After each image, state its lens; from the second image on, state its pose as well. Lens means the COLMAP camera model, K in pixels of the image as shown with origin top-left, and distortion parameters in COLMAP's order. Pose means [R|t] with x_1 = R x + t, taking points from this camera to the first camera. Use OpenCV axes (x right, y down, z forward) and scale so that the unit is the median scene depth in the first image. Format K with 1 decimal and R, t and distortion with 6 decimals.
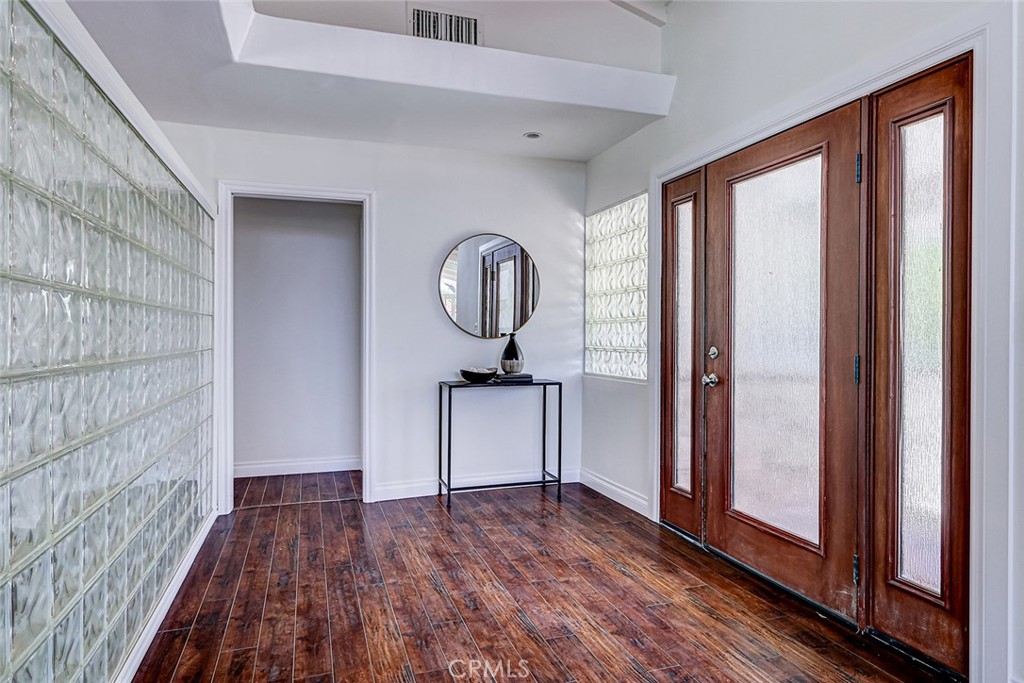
lens RADIAL K [[593.1, 0, 516.2], [0, 593.1, 339.4], [0, 0, 1]] dist [0.002212, 0.000565]
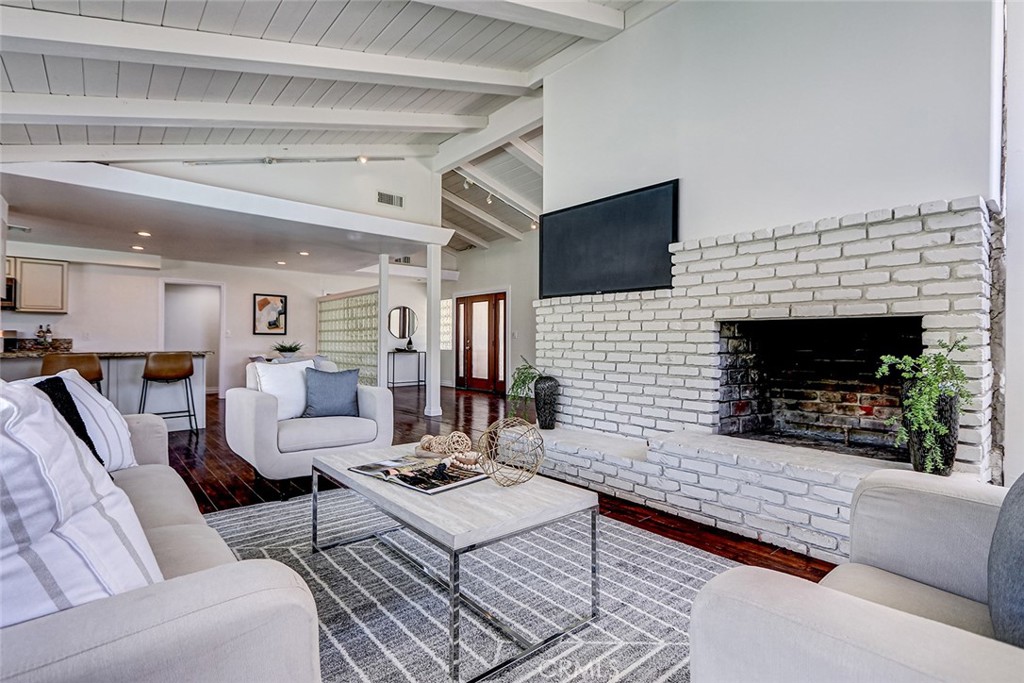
lens RADIAL K [[476.0, 0, 533.0], [0, 476.0, 340.1], [0, 0, 1]] dist [-0.001934, -0.000380]
pose [[0.914351, 0.002688, 0.404913, -0.558274], [0.000643, 0.999967, -0.008090, 0.035065], [-0.404921, 0.007658, 0.914320, -2.060878]]
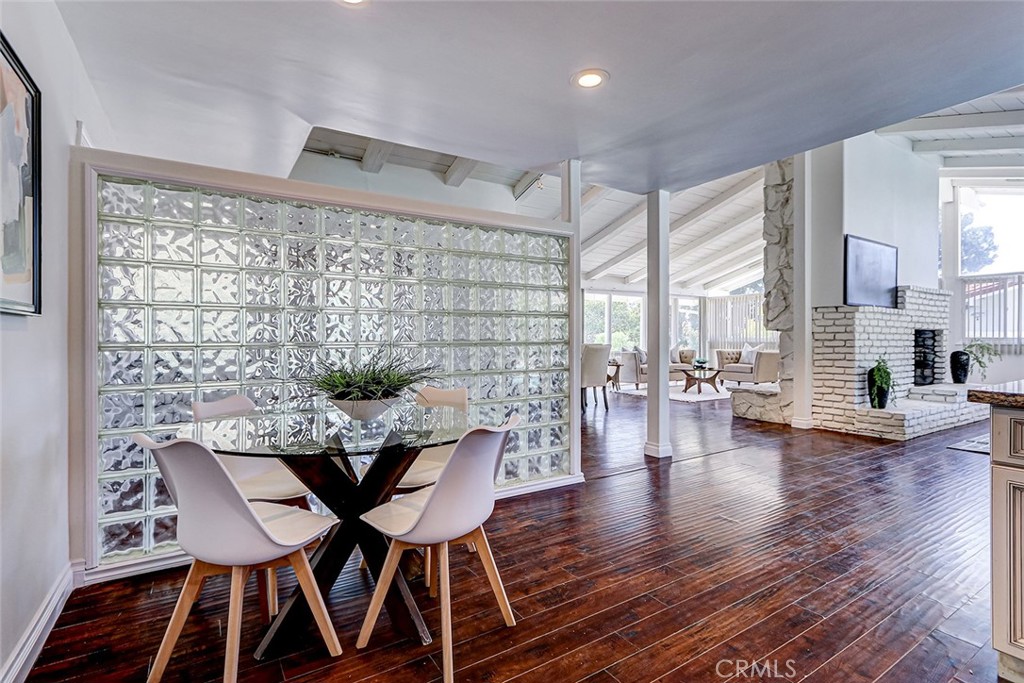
lens RADIAL K [[488.0, 0, 500.3], [0, 488.0, 338.7], [0, 0, 1]] dist [0.001564, -0.000178]
pose [[-0.227101, -0.004354, 0.973861, -1.338790], [0.006370, 0.999962, 0.005956, 0.005990], [-0.973850, 0.007556, -0.227065, 0.685656]]
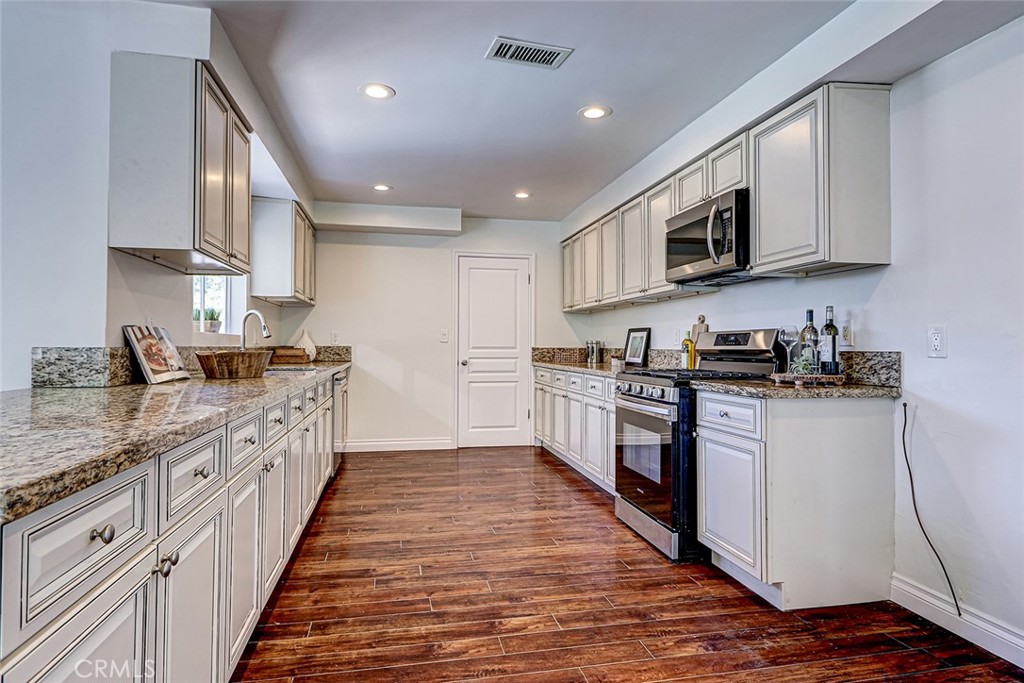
lens RADIAL K [[563.8, 0, 504.1], [0, 563.8, 339.2], [0, 0, 1]] dist [0.003276, -0.000657]
pose [[-0.124629, -0.013424, -0.992113, -0.827884], [-0.011647, 0.999859, -0.012066, 0.008642], [0.992135, 0.010052, -0.124768, 0.348381]]
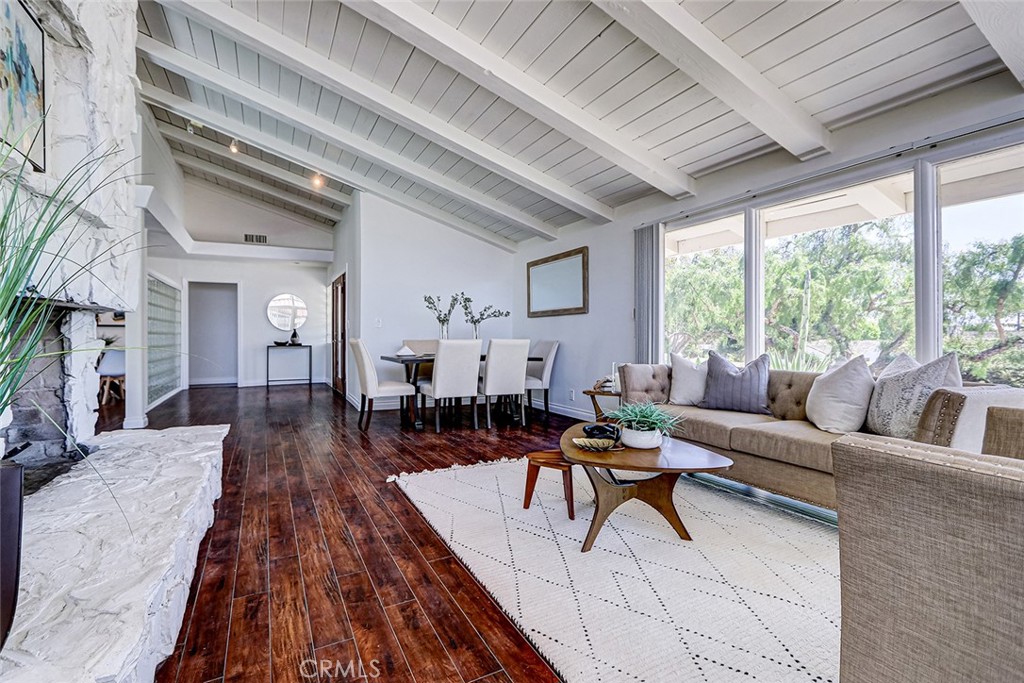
lens RADIAL K [[473.6, 0, 510.2], [0, 473.6, 339.3], [0, 0, 1]] dist [0.004785, 0.000272]
pose [[0.988931, -0.001160, 0.148372, 0.855264], [0.000614, 0.999993, 0.003722, 0.040663], [-0.148375, -0.003590, 0.988925, -1.780732]]
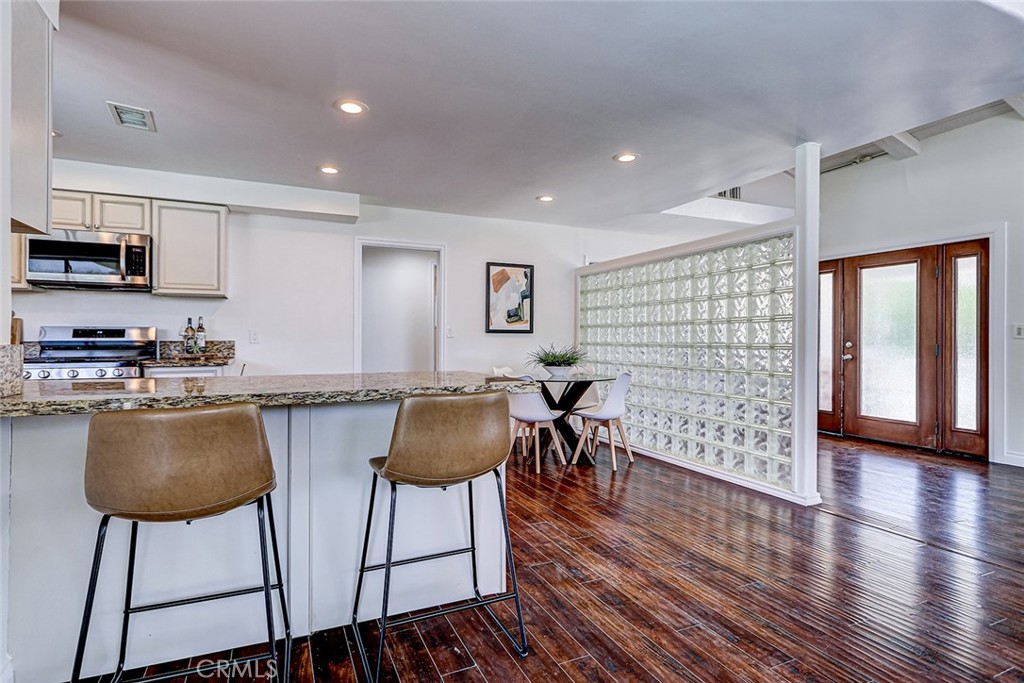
lens RADIAL K [[516.9, 0, 509.4], [0, 516.9, 342.2], [0, 0, 1]] dist [0.001382, -0.000191]
pose [[0.994818, 0.001502, 0.101662, -1.004448], [-0.001521, 0.999999, 0.000114, 0.012640], [-0.101661, -0.000268, 0.994819, -0.699283]]
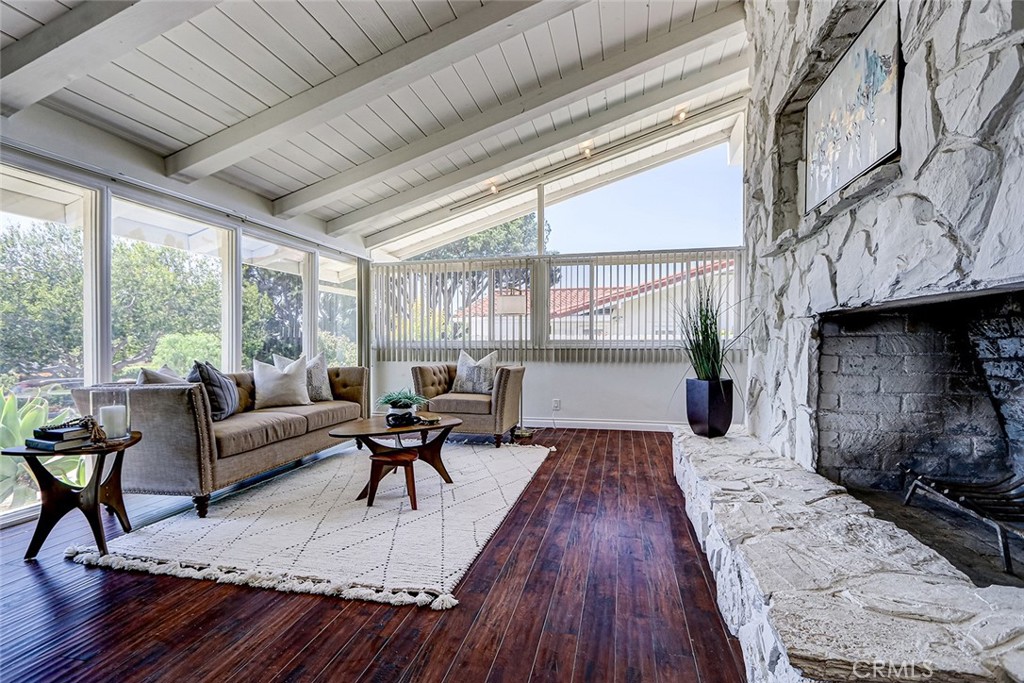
lens RADIAL K [[482.9, 0, 517.9], [0, 482.9, 351.9], [0, 0, 1]] dist [0.000949, 0.000101]
pose [[-0.856681, -0.010236, 0.515745, 0.398675], [0.002263, 0.999719, 0.023601, 0.033592], [-0.515841, 0.021386, -0.856417, -0.330073]]
